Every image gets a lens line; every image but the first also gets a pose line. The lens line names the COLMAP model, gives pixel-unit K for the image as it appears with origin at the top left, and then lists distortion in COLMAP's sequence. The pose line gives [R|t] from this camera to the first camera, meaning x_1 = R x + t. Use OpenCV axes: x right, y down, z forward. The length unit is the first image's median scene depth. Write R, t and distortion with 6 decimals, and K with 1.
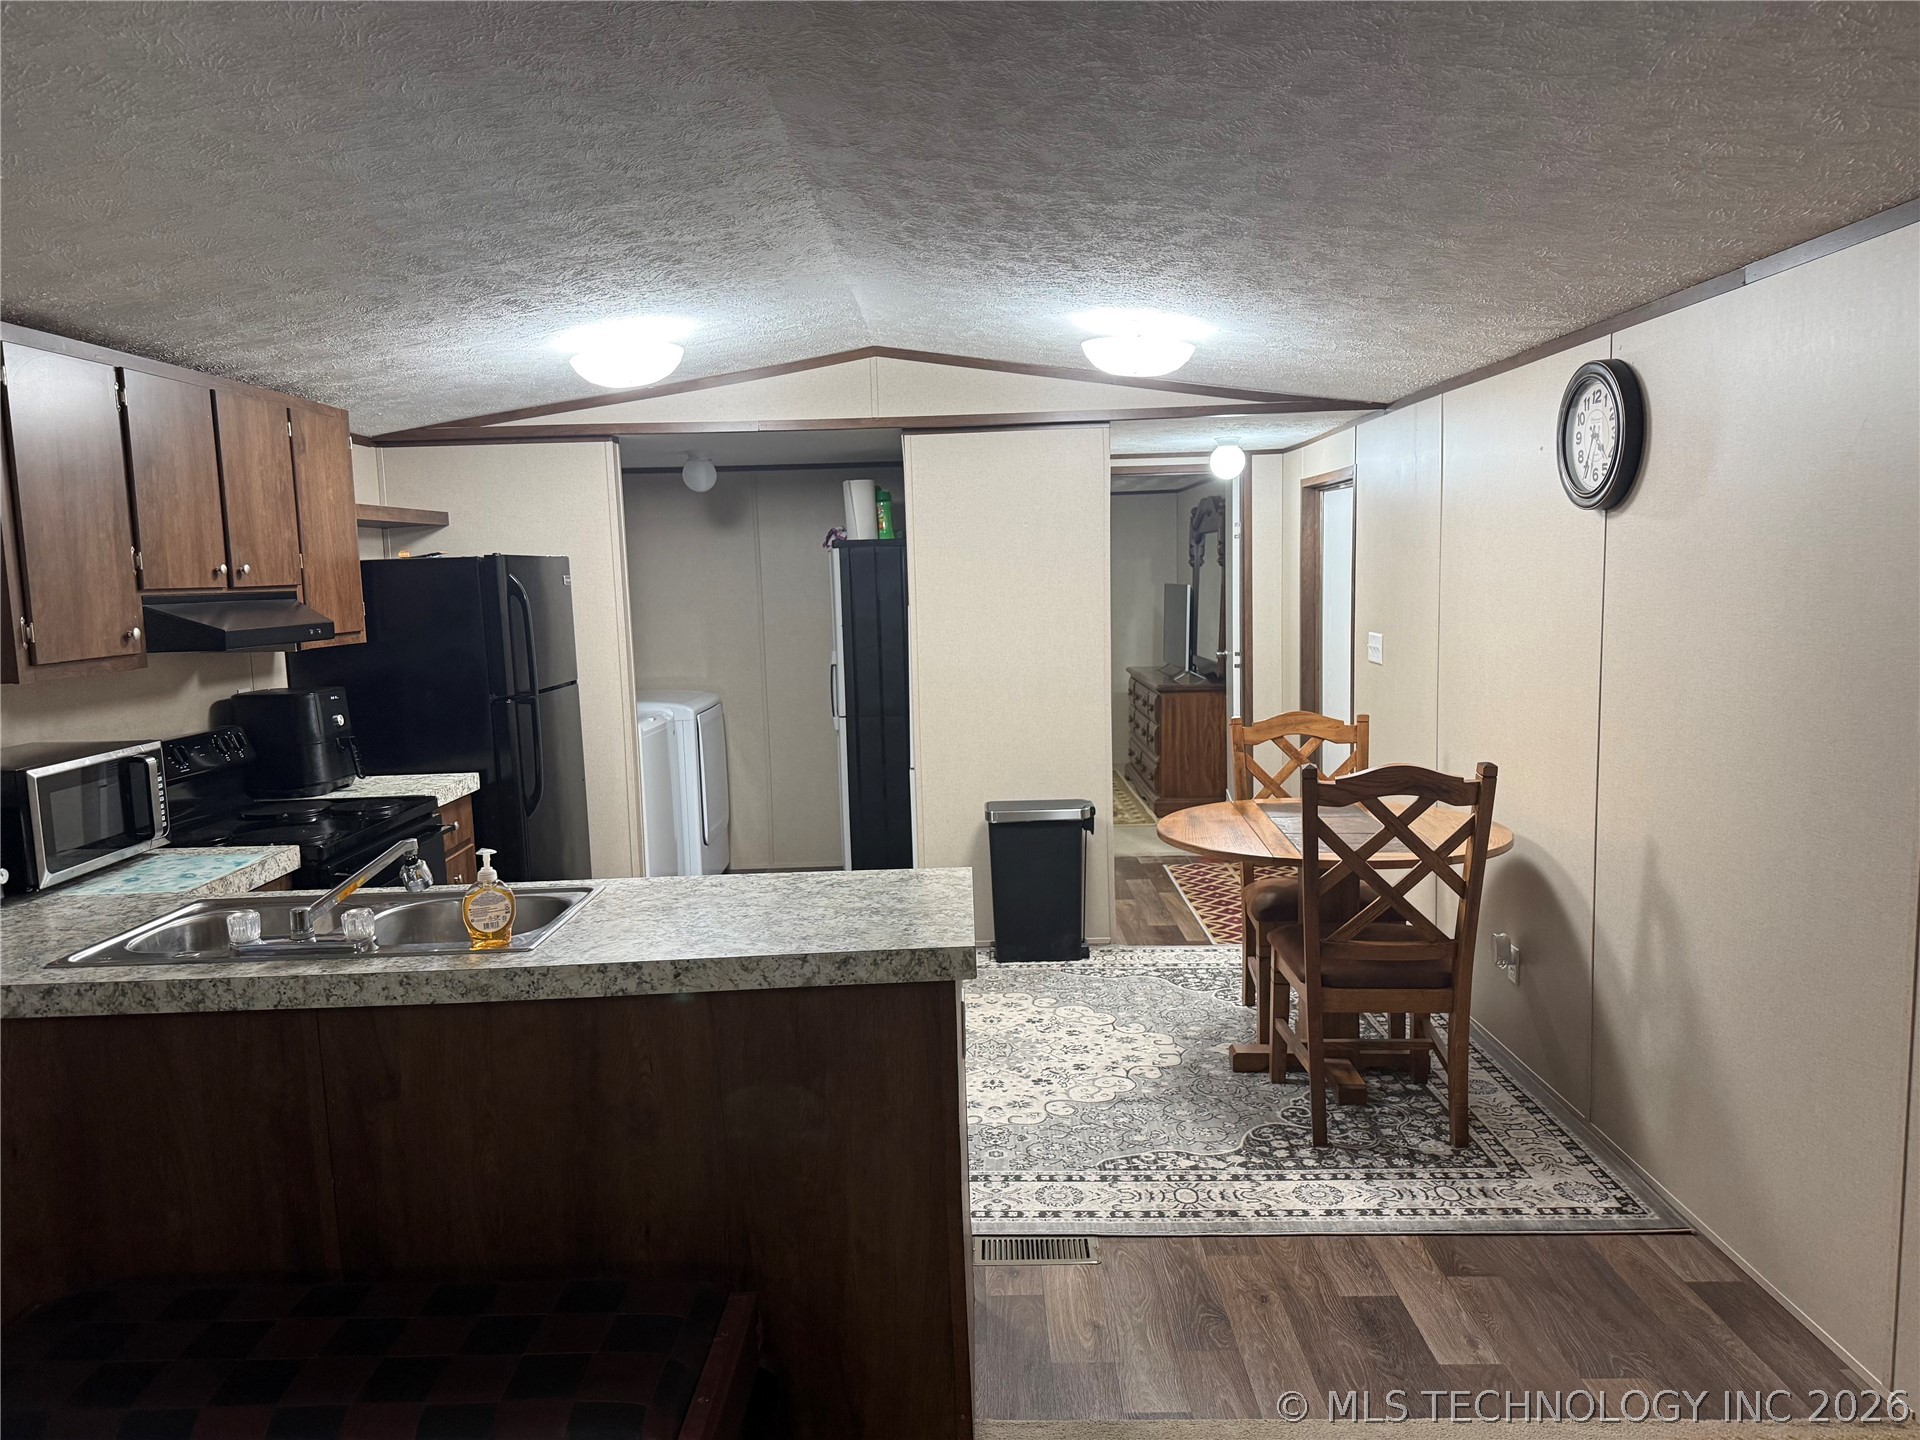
lens RADIAL K [[1329.4, 0, 966.2], [0, 1329.4, 715.3], [0, 0, 1]] dist [0.019602, -0.022614]
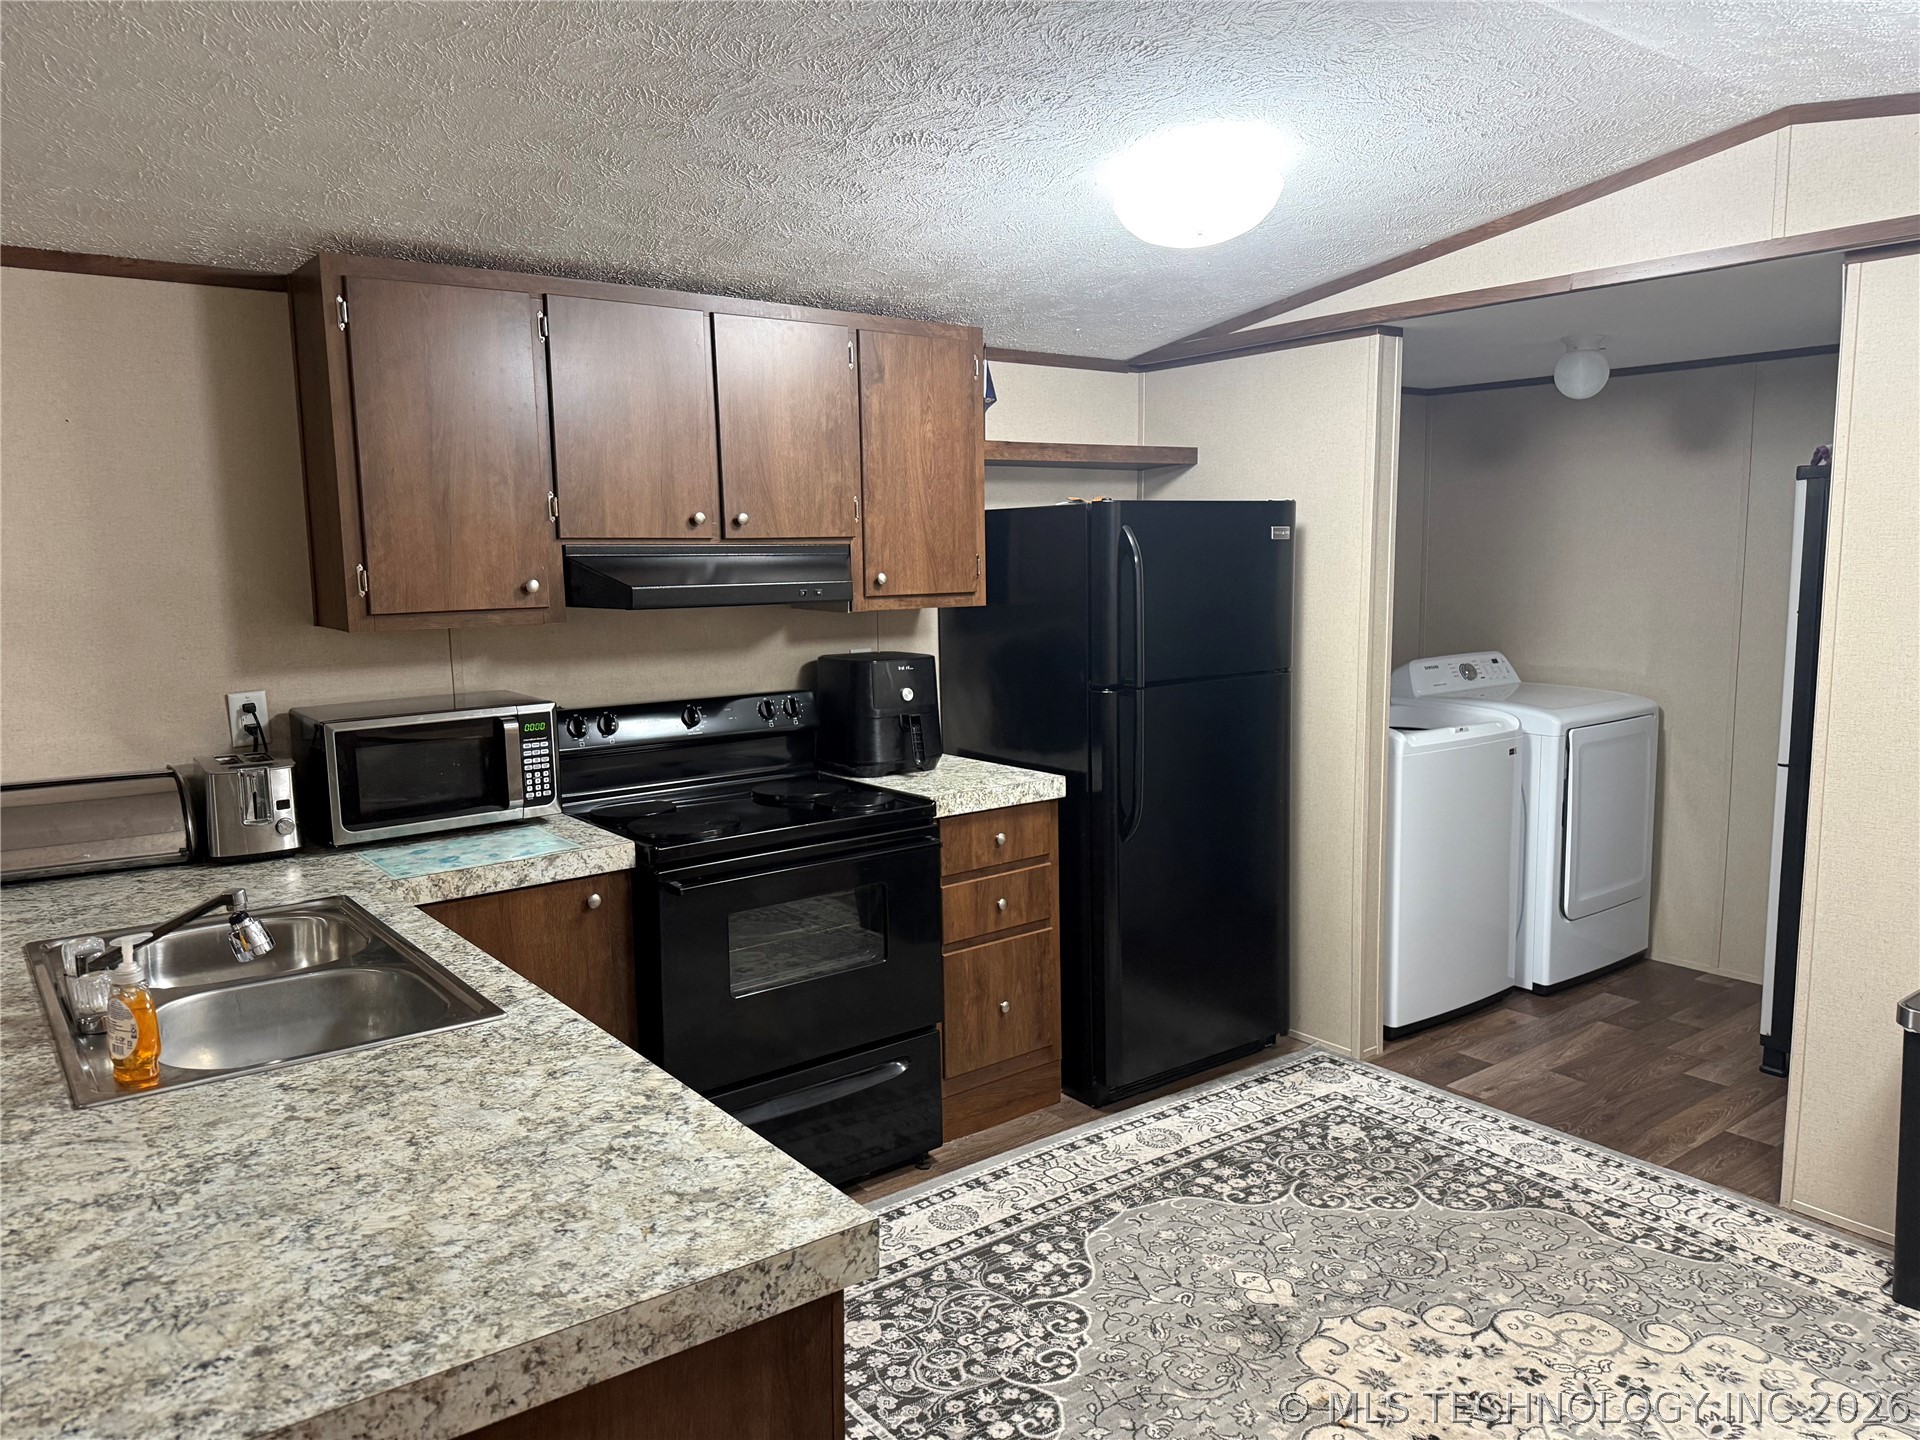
lens RADIAL K [[1329.4, 0, 974.6], [0, 1329.4, 722.9], [0, 0, 1]] dist [0.019602, -0.022614]
pose [[0.614401, 0.123405, -0.779284, 0.293832], [-0.088949, 0.992230, 0.086998, -0.073191], [0.783964, 0.015865, 0.620603, 0.650016]]
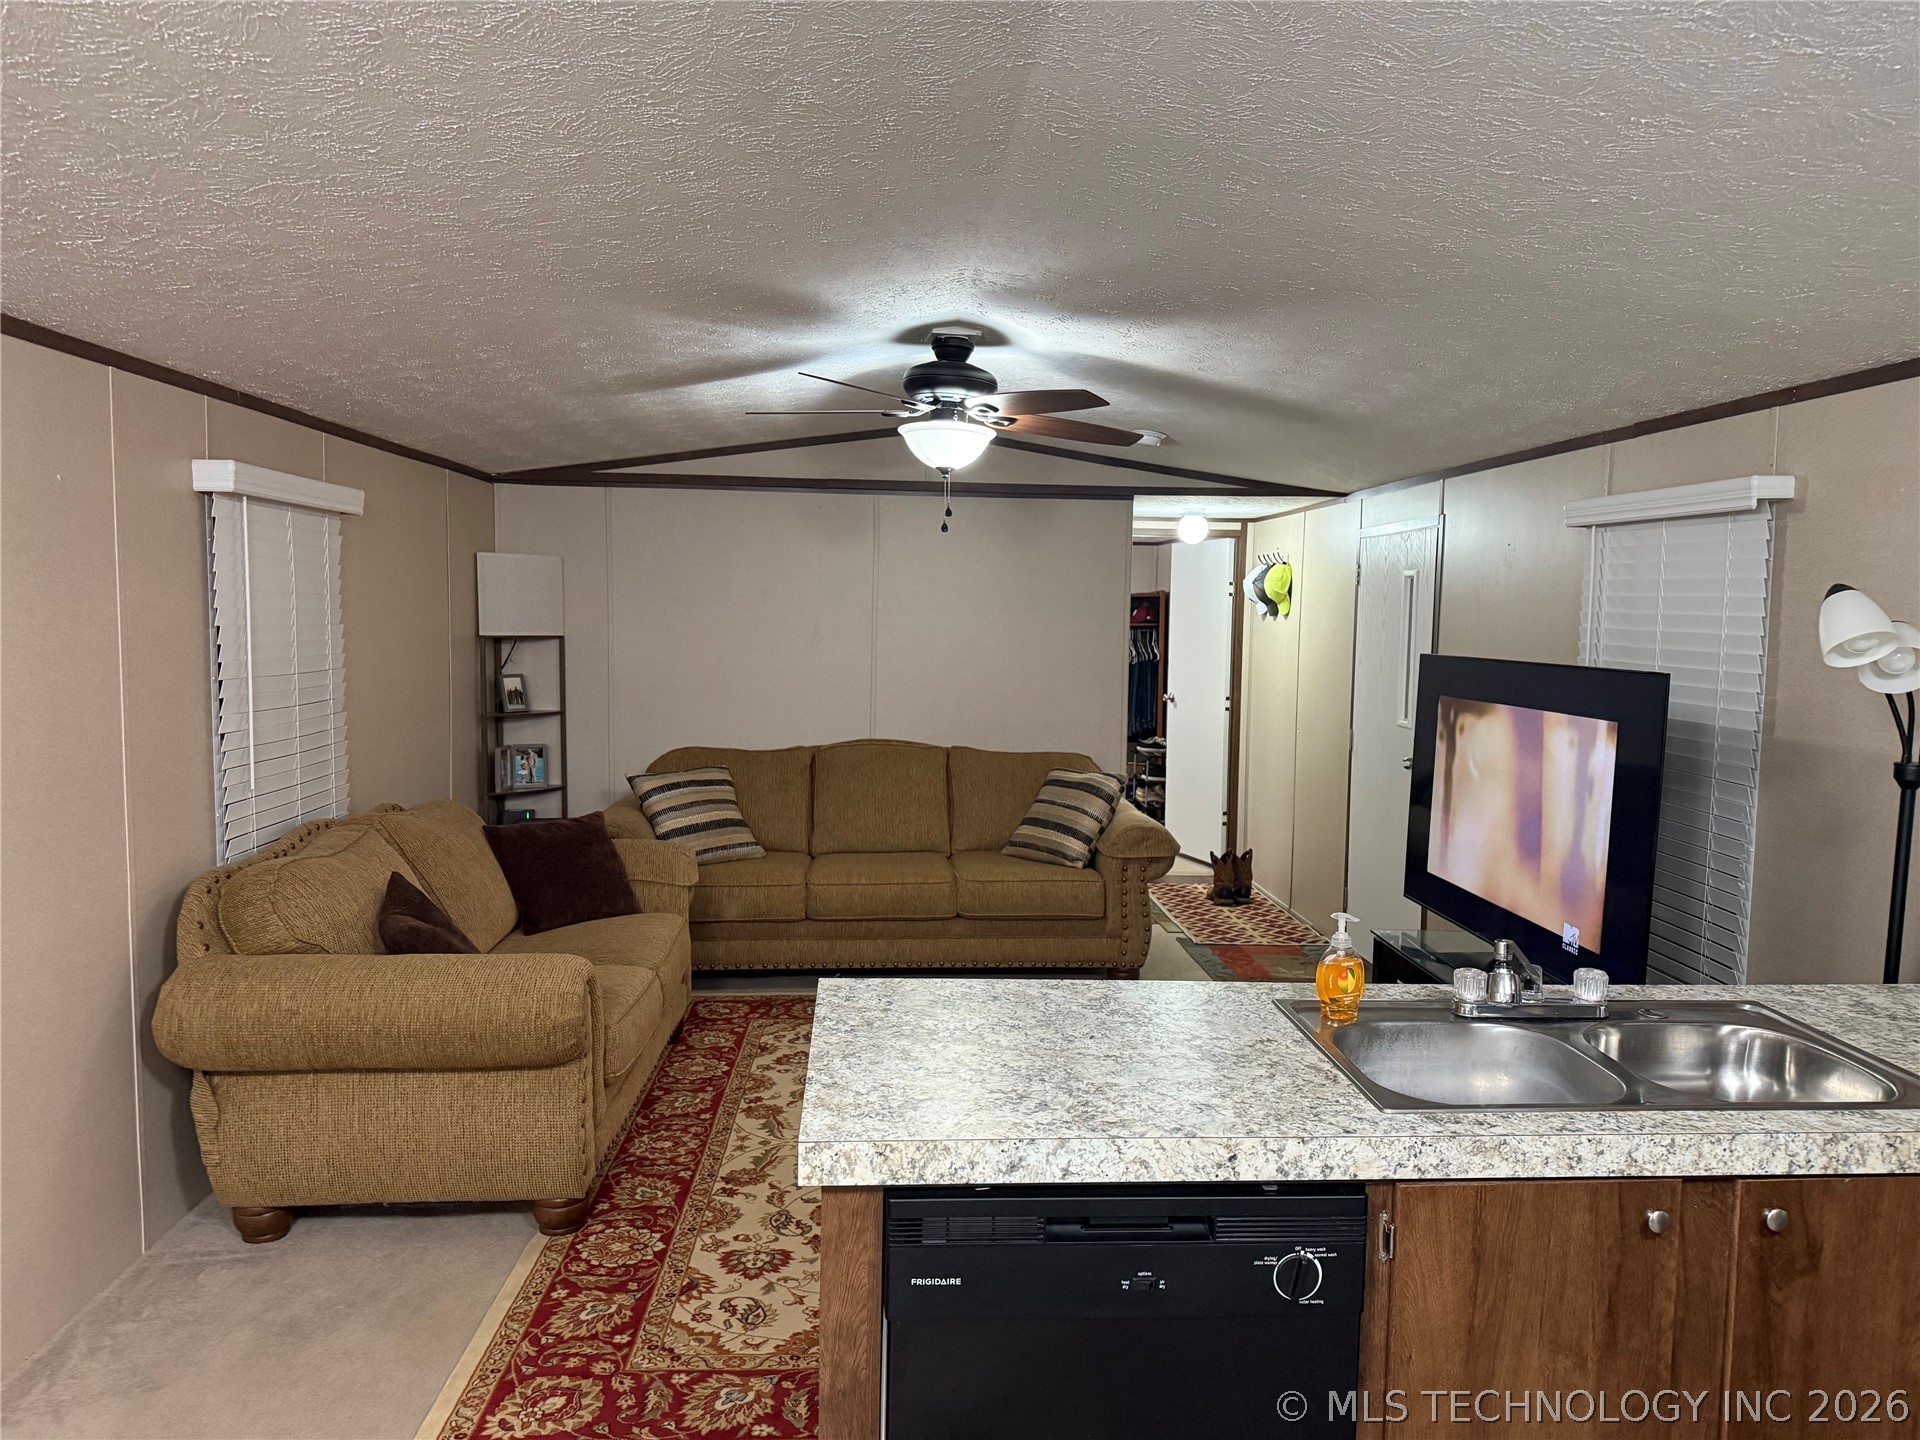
lens RADIAL K [[1329.4, 0, 963.6], [0, 1329.4, 718.9], [0, 0, 1]] dist [0.019602, -0.022614]
pose [[-0.996827, 0.013956, -0.078361, -0.019027], [-0.002042, 0.979697, 0.200471, -0.153931], [0.079568, 0.199995, -0.976561, 1.317159]]
